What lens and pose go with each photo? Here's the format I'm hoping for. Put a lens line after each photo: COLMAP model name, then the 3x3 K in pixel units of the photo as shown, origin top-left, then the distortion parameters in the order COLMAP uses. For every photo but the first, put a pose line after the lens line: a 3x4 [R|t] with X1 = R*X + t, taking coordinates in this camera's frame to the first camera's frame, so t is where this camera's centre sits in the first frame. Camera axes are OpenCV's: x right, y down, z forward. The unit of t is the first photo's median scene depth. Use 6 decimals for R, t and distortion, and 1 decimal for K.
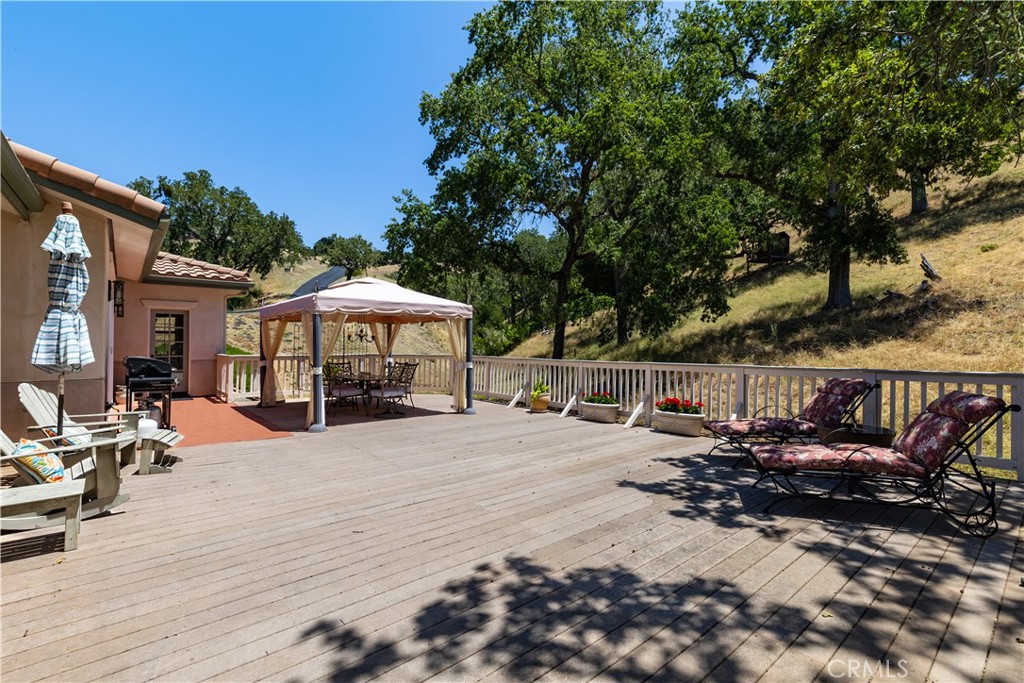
lens RADIAL K [[451.1, 0, 458.4], [0, 451.1, 338.5], [0, 0, 1]] dist [-0.001651, -0.000083]
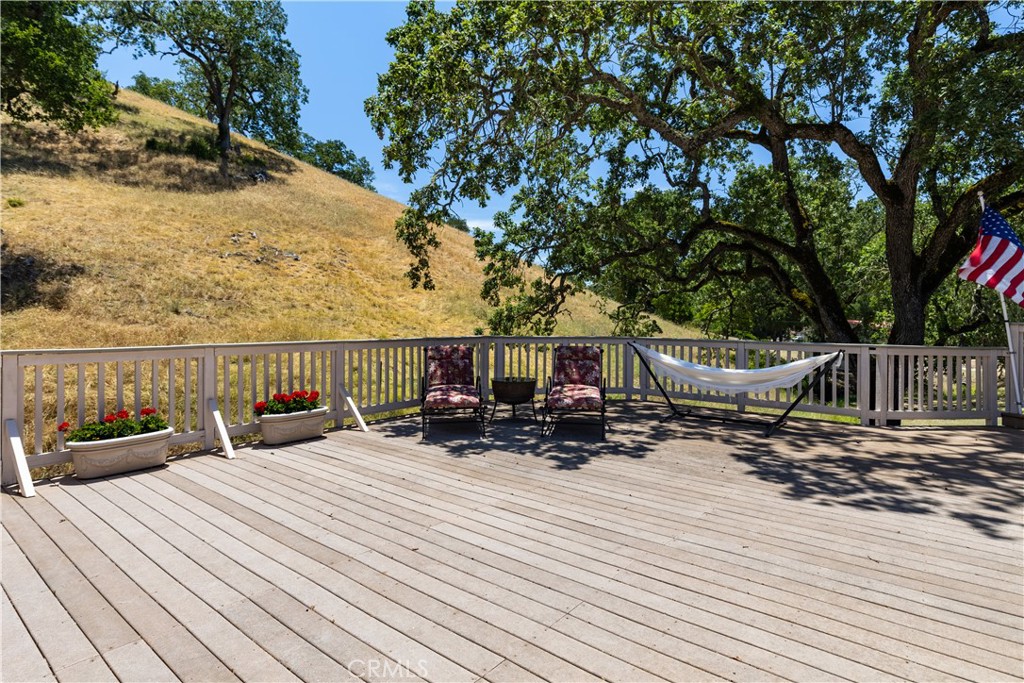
lens RADIAL K [[538.3, 0, 533.5], [0, 538.3, 322.7], [0, 0, 1]] dist [-0.001078, -0.000683]
pose [[-0.275046, -0.018564, 0.961252, -0.941025], [-0.023903, 0.999637, 0.012466, -0.000684], [-0.961134, -0.019548, -0.275389, 1.788241]]
